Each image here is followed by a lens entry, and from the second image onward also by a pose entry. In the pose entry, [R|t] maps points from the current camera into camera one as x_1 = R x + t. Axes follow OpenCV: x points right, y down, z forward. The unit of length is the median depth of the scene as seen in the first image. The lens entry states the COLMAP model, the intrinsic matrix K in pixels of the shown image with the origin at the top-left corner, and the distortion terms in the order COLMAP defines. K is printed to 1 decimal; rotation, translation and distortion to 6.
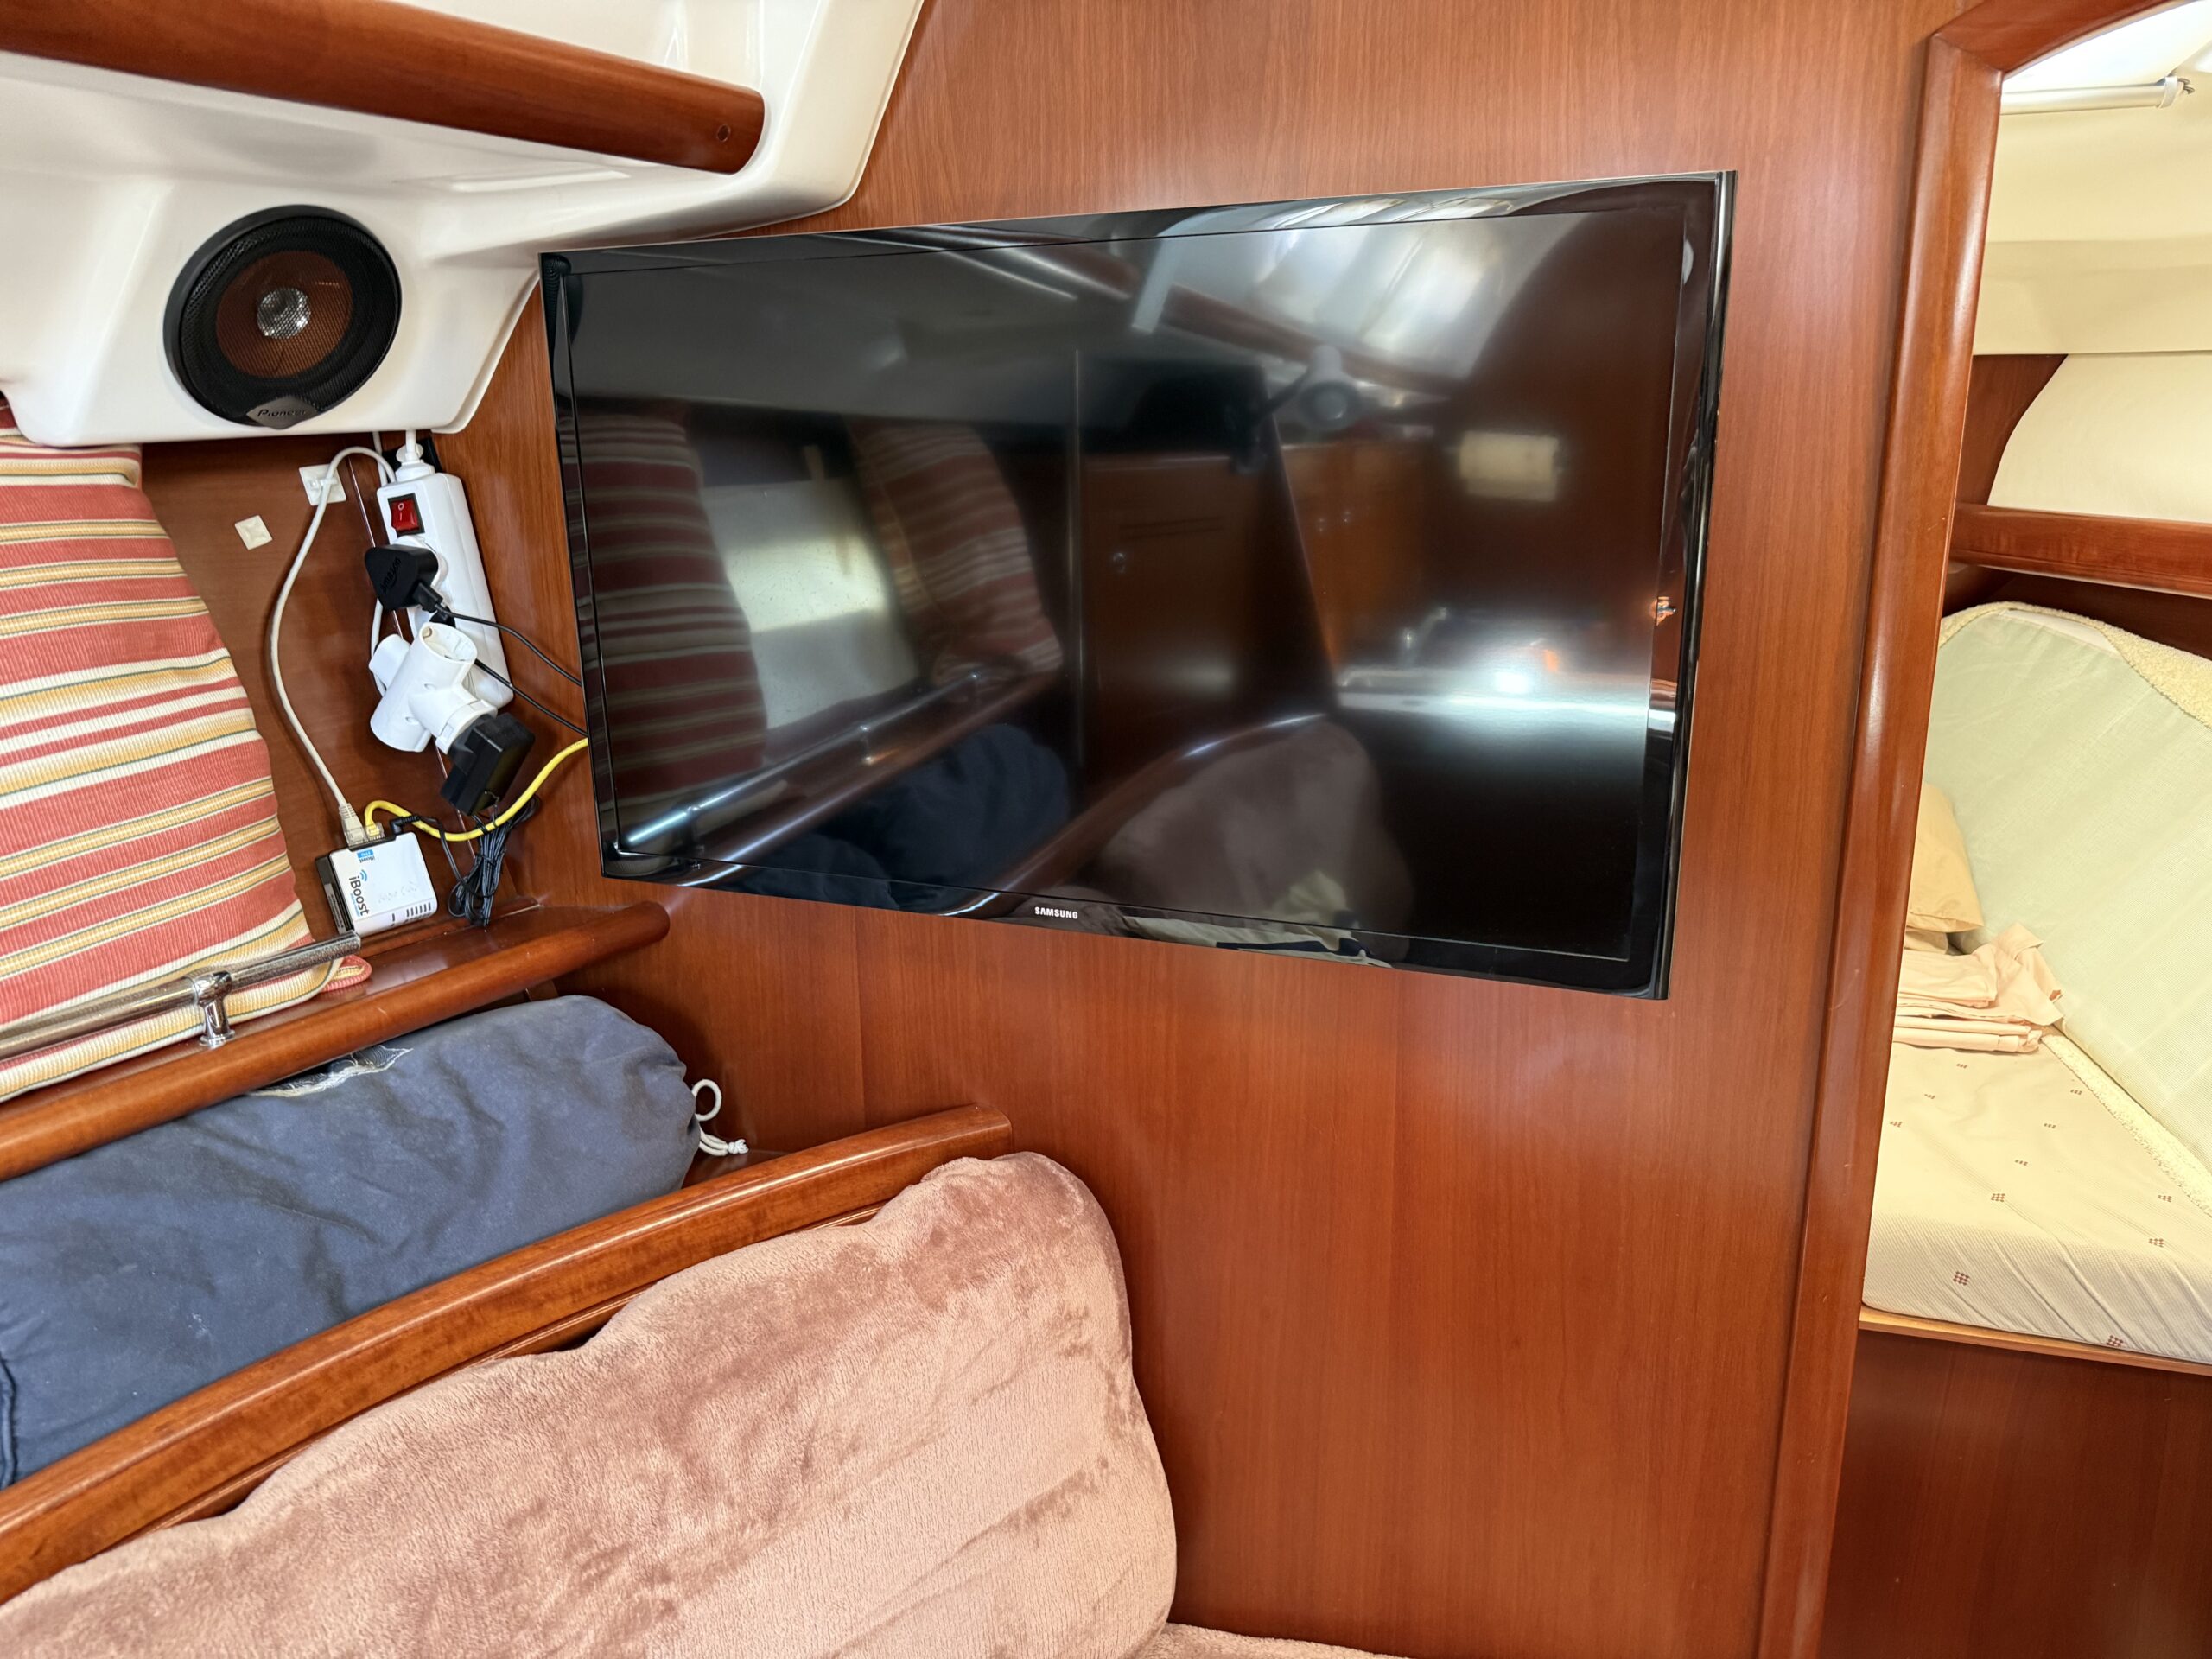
lens RADIAL K [[1555.5, 0, 1106.0], [0, 1555.5, 829.5], [0, 0, 1]] dist [-0.003825, -0.004611]
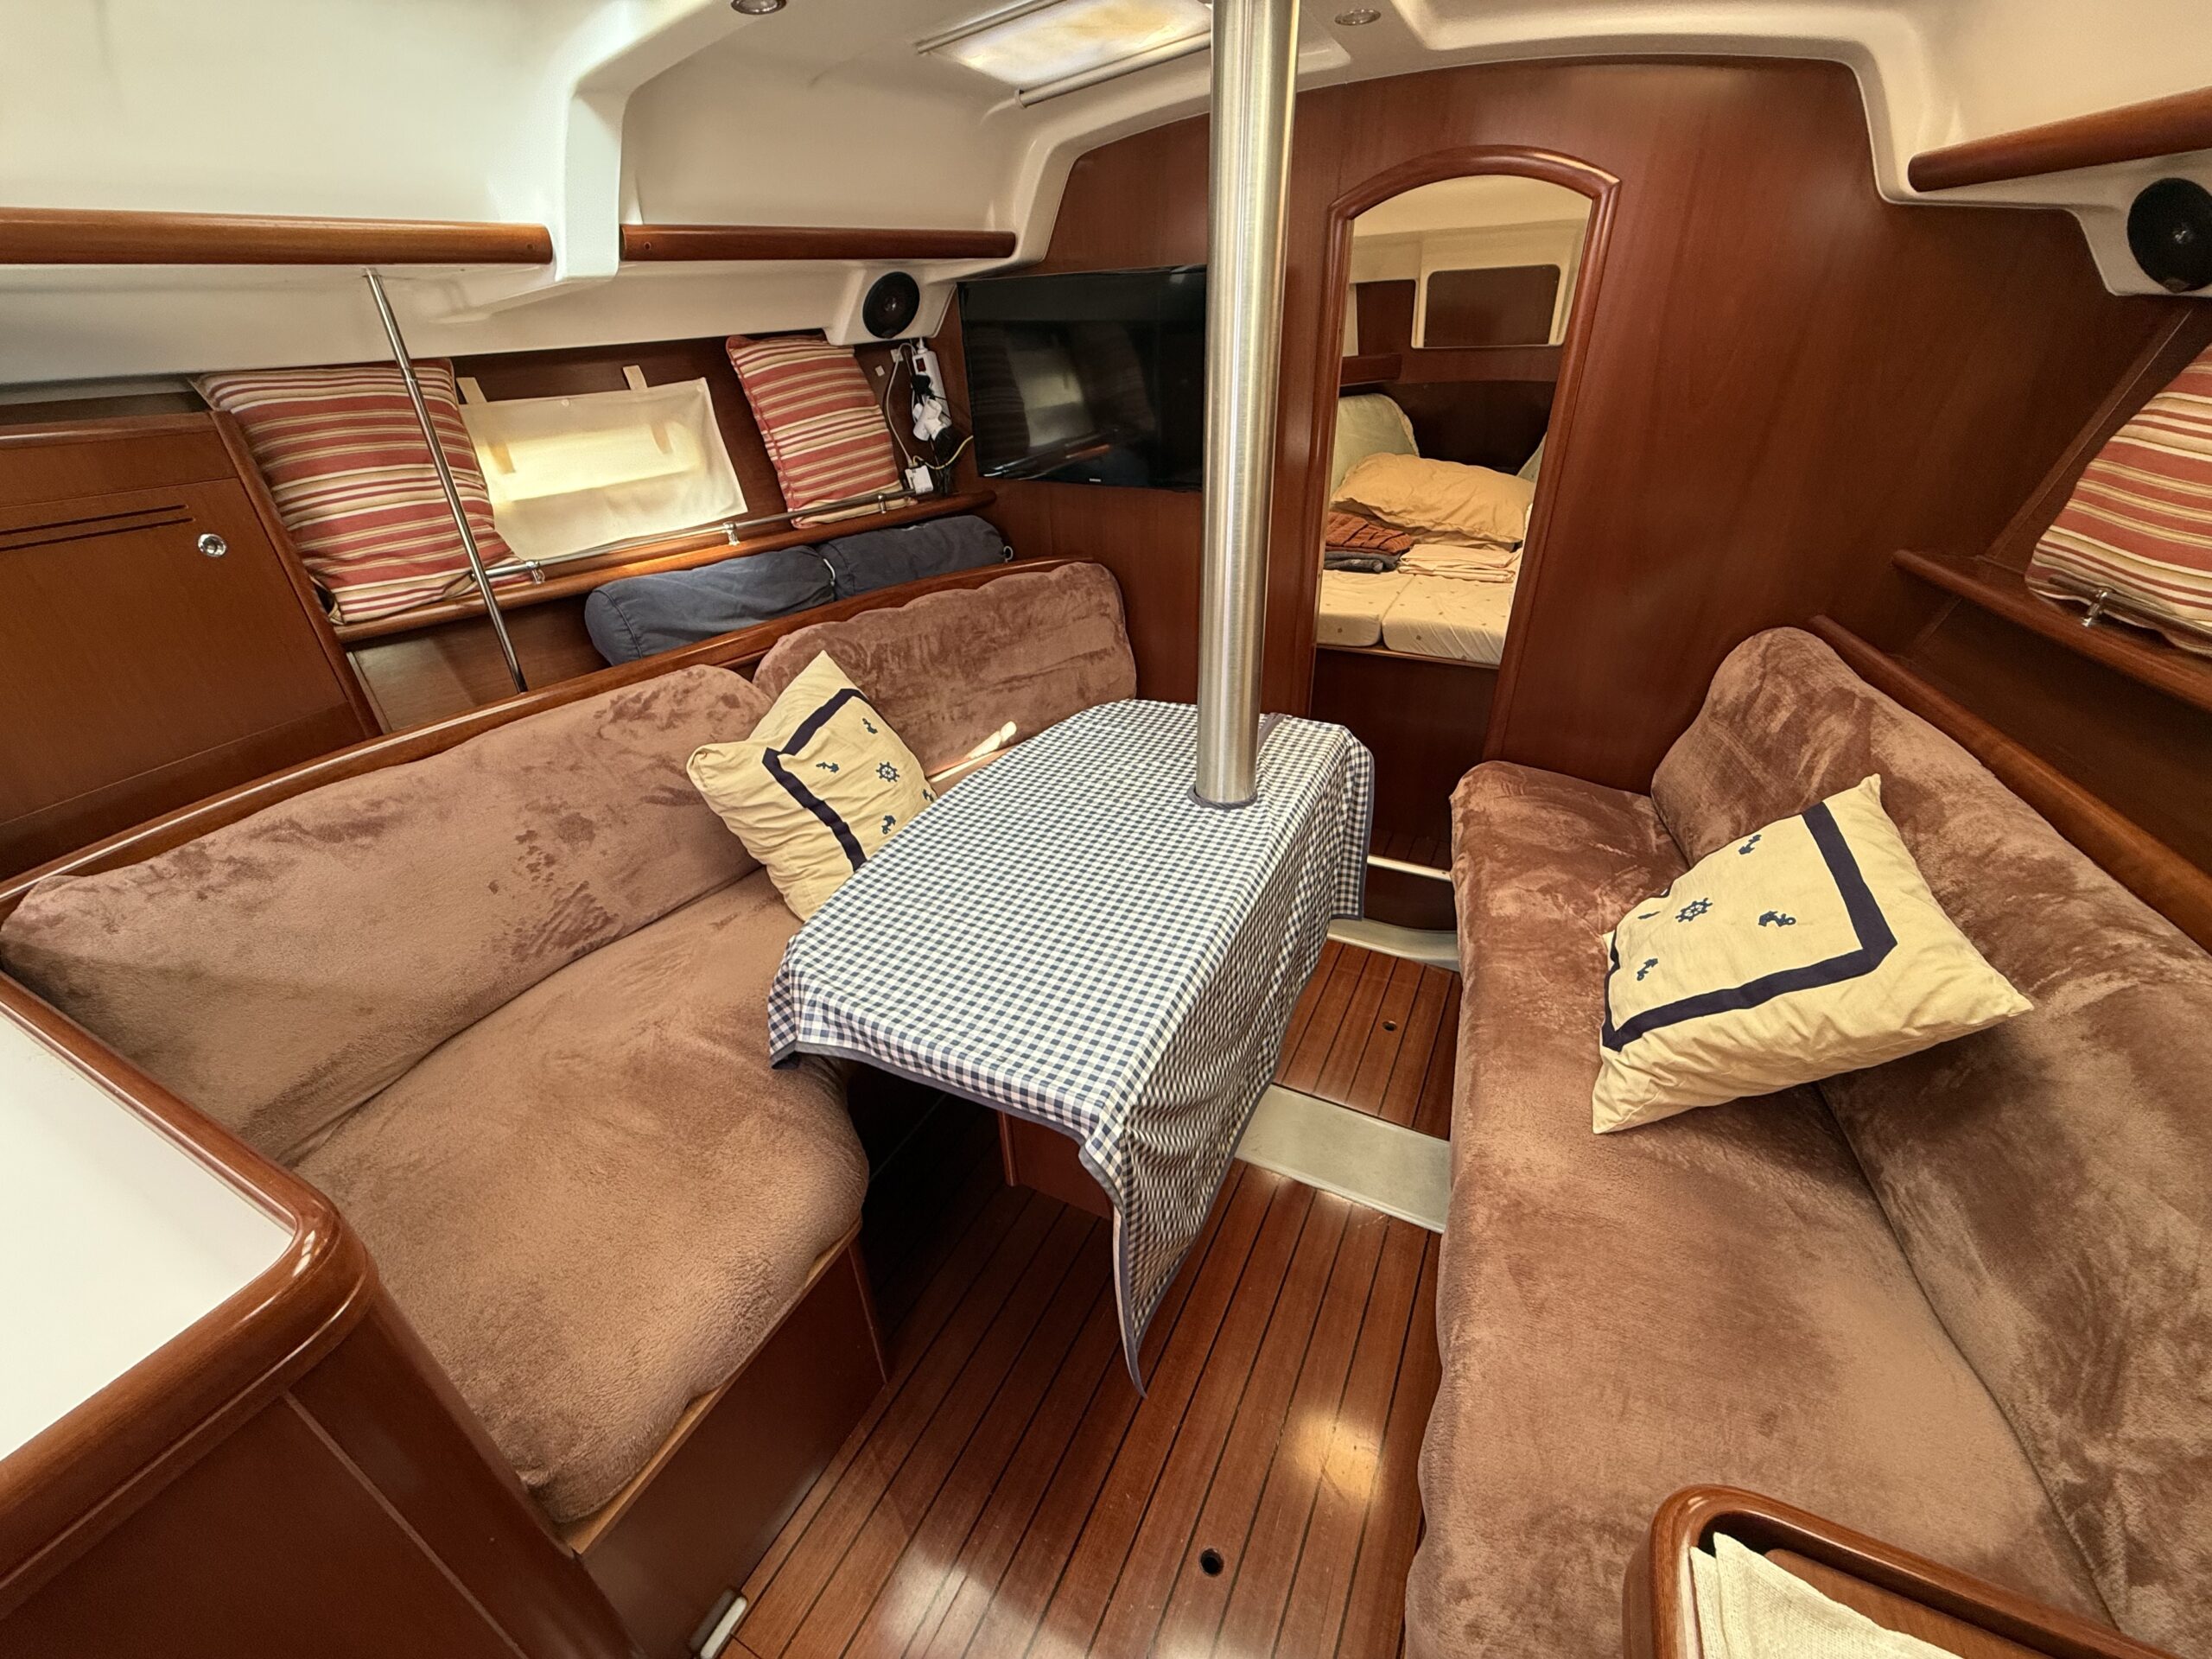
lens RADIAL K [[889.8, 0, 1106.0], [0, 889.8, 829.5], [0, 0, 1]] dist [0.000428, 0.000187]
pose [[0.983081, 0.068617, -0.169834, 0.372404], [-0.018479, 0.959606, 0.280741, 0.232807], [0.182237, -0.272852, 0.944638, -1.109882]]
